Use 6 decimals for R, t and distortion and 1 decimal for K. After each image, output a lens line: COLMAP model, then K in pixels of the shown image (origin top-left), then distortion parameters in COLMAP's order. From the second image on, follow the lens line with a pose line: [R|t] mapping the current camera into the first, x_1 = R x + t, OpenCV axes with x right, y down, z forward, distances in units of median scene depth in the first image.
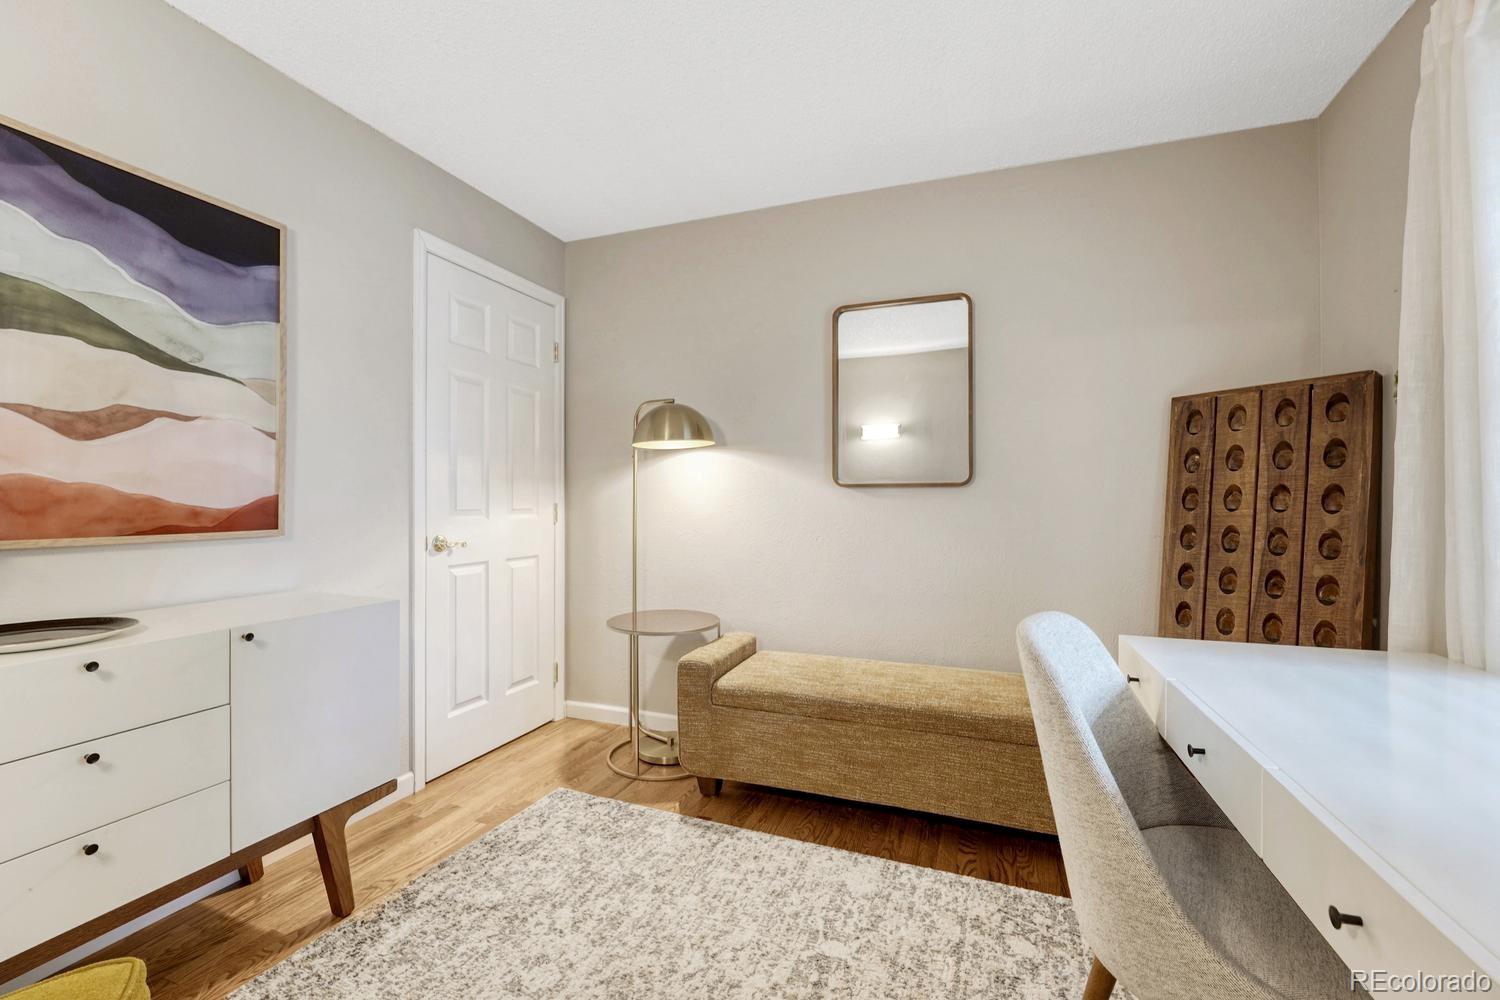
lens RADIAL K [[633.8, 0, 745.9], [0, 633.8, 493.9], [0, 0, 1]] dist [-0.003014, -0.000119]
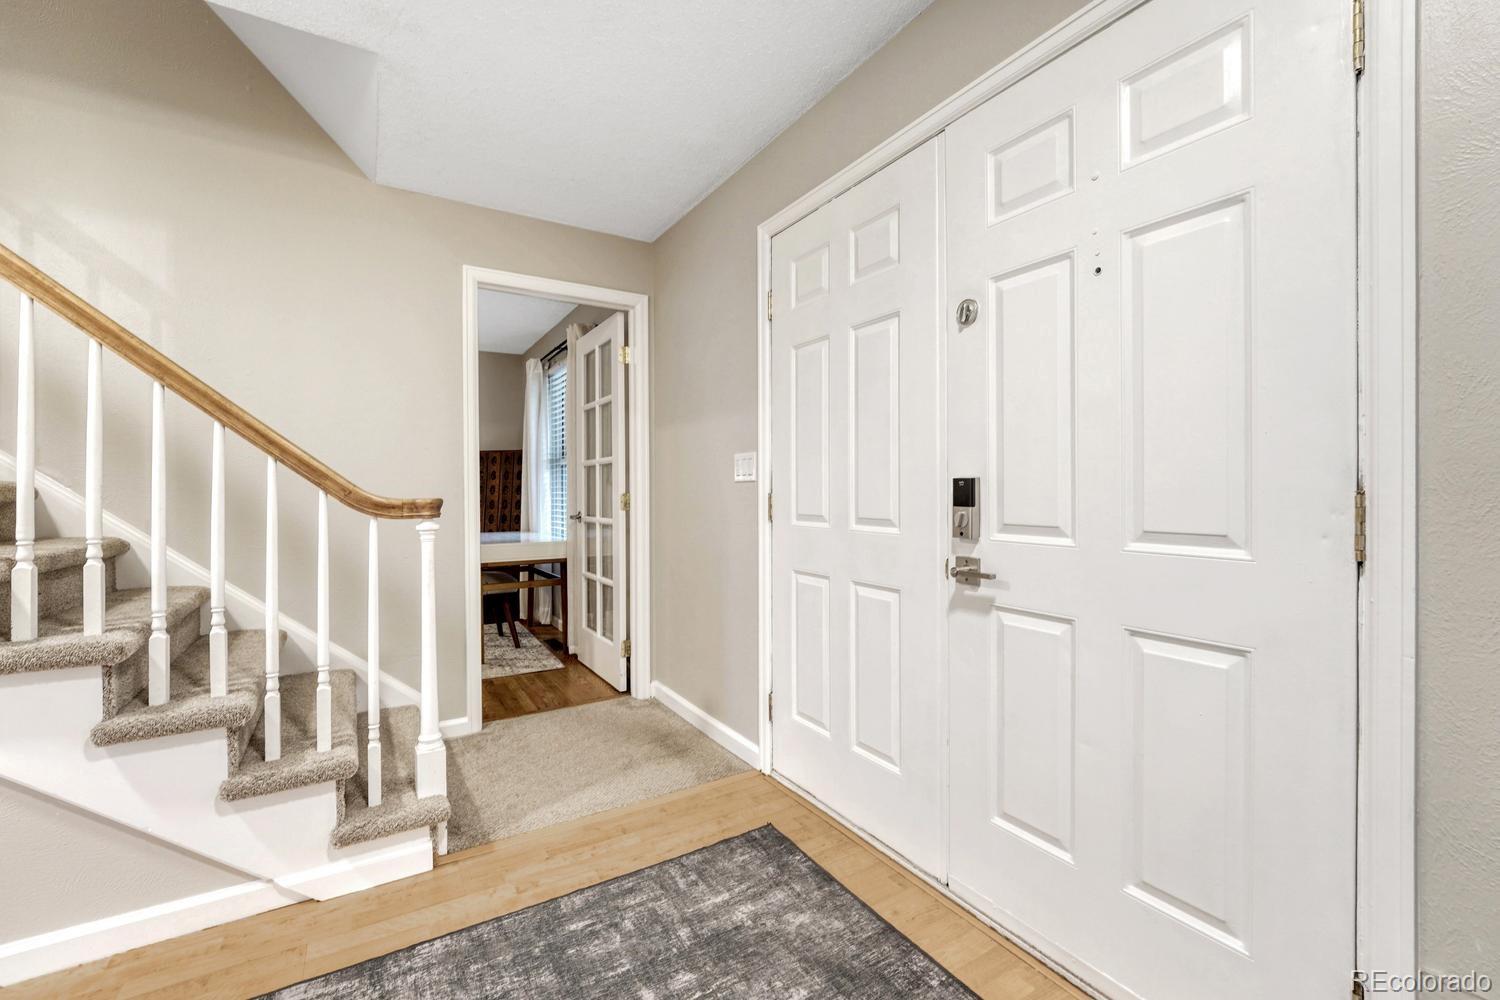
lens RADIAL K [[633.8, 0, 745.9], [0, 633.8, 493.9], [0, 0, 1]] dist [-0.003014, -0.000119]
pose [[0.611985, -0.006019, 0.790846, -0.777242], [-0.003558, 0.999940, 0.010364, -0.008943], [-0.790861, -0.009156, 0.611927, -1.633300]]
